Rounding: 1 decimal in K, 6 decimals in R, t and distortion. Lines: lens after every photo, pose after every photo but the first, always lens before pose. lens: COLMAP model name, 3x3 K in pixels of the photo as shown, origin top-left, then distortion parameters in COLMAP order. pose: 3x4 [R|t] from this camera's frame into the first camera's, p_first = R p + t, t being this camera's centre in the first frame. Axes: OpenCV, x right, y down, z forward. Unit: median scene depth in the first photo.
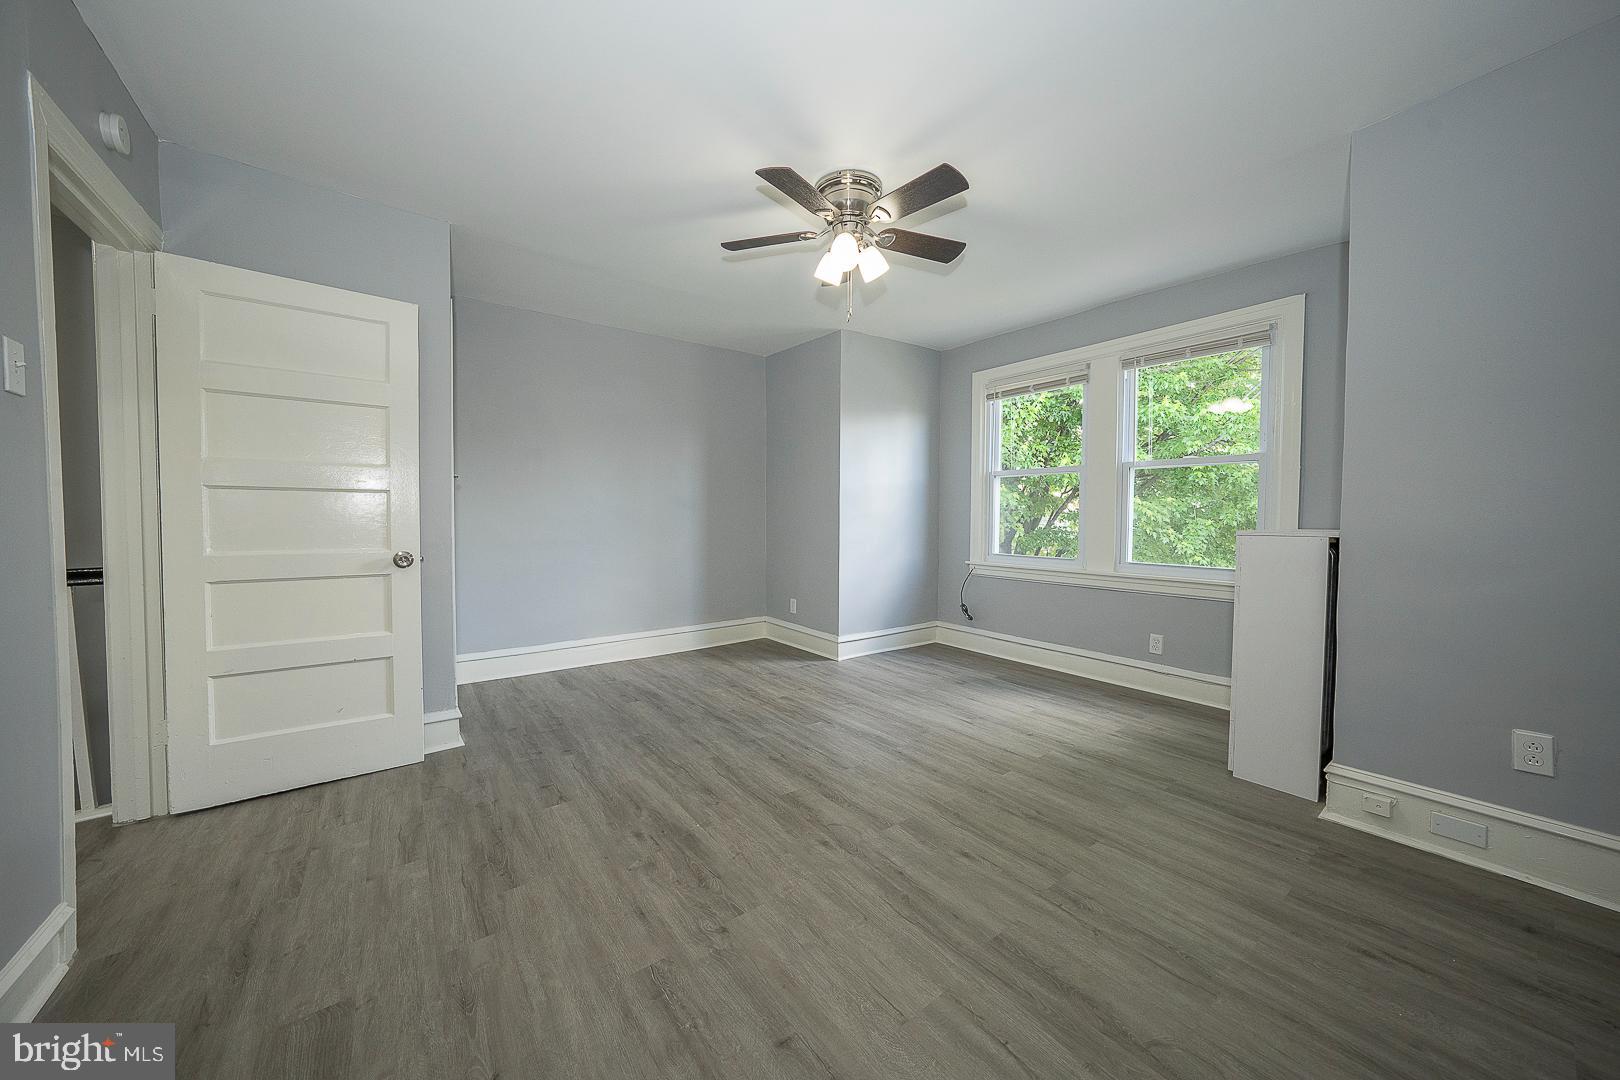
lens RADIAL K [[556.8, 0, 815.4], [0, 556.8, 536.7], [0, 0, 1]] dist [-0.026640, 0.005225]
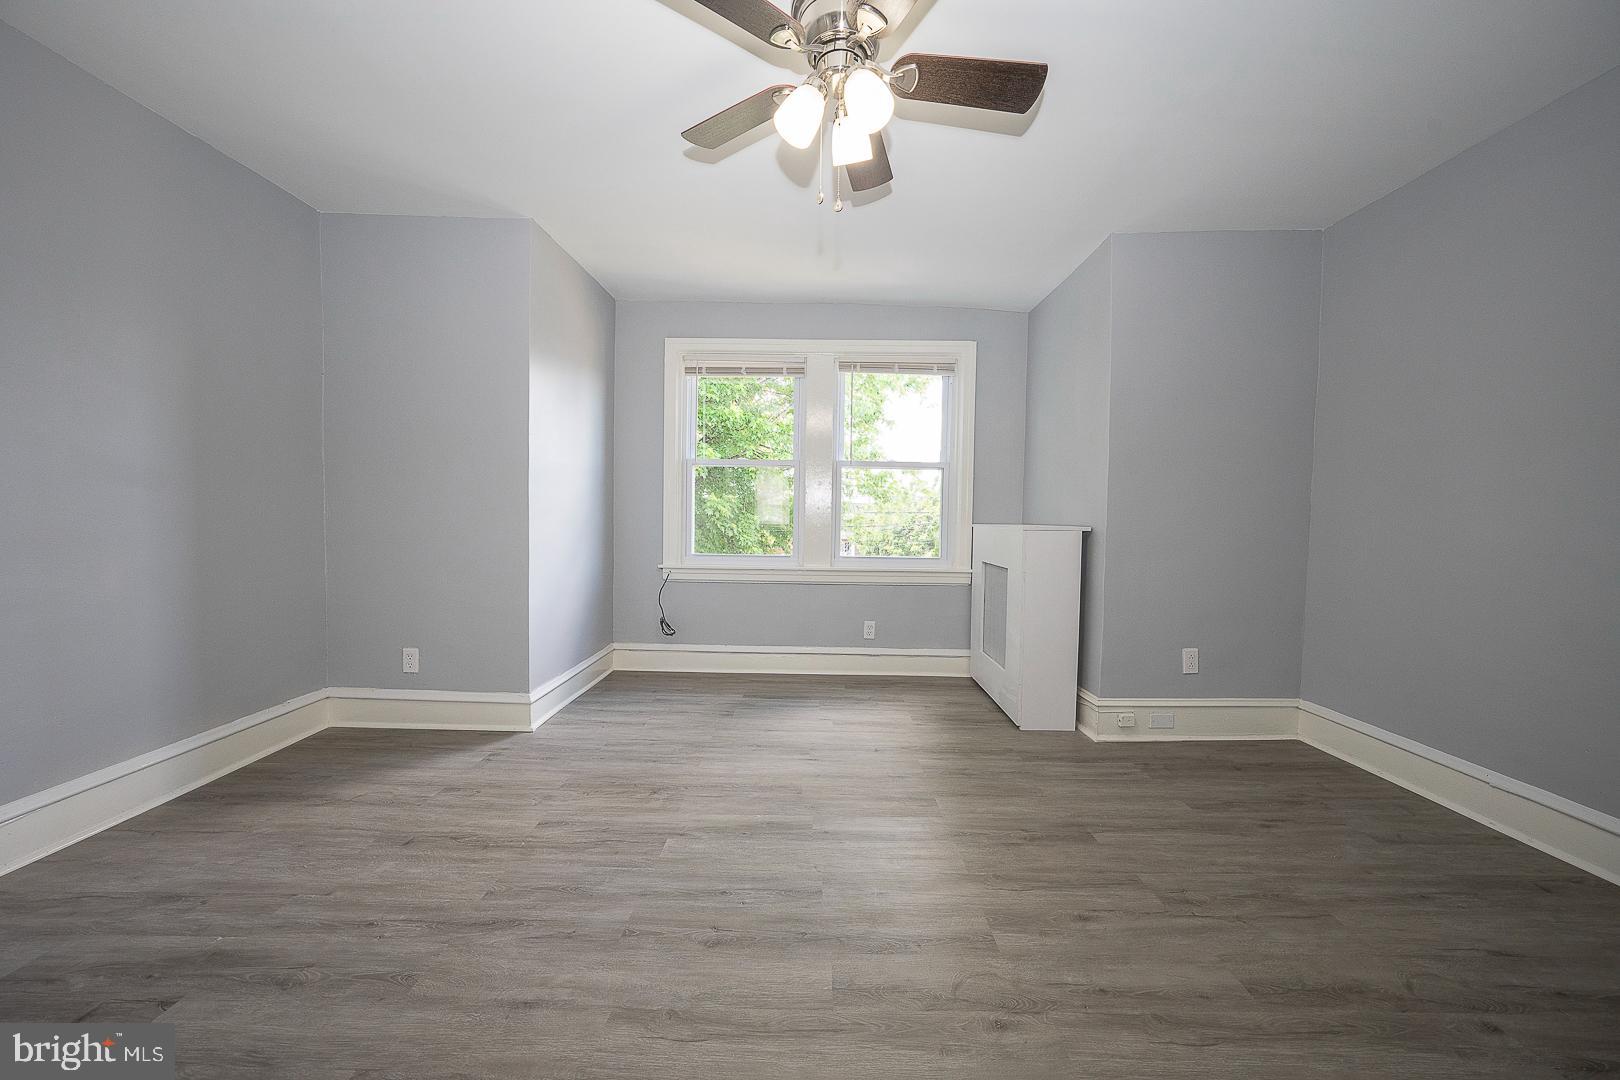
lens RADIAL K [[556.8, 0, 811.6], [0, 556.8, 536.5], [0, 0, 1]] dist [-0.026640, 0.005225]
pose [[0.609102, -0.026374, 0.792653, -0.335596], [0.016209, 0.999652, 0.020805, -0.015798], [-0.792926, 0.000176, 0.609318, 0.439076]]
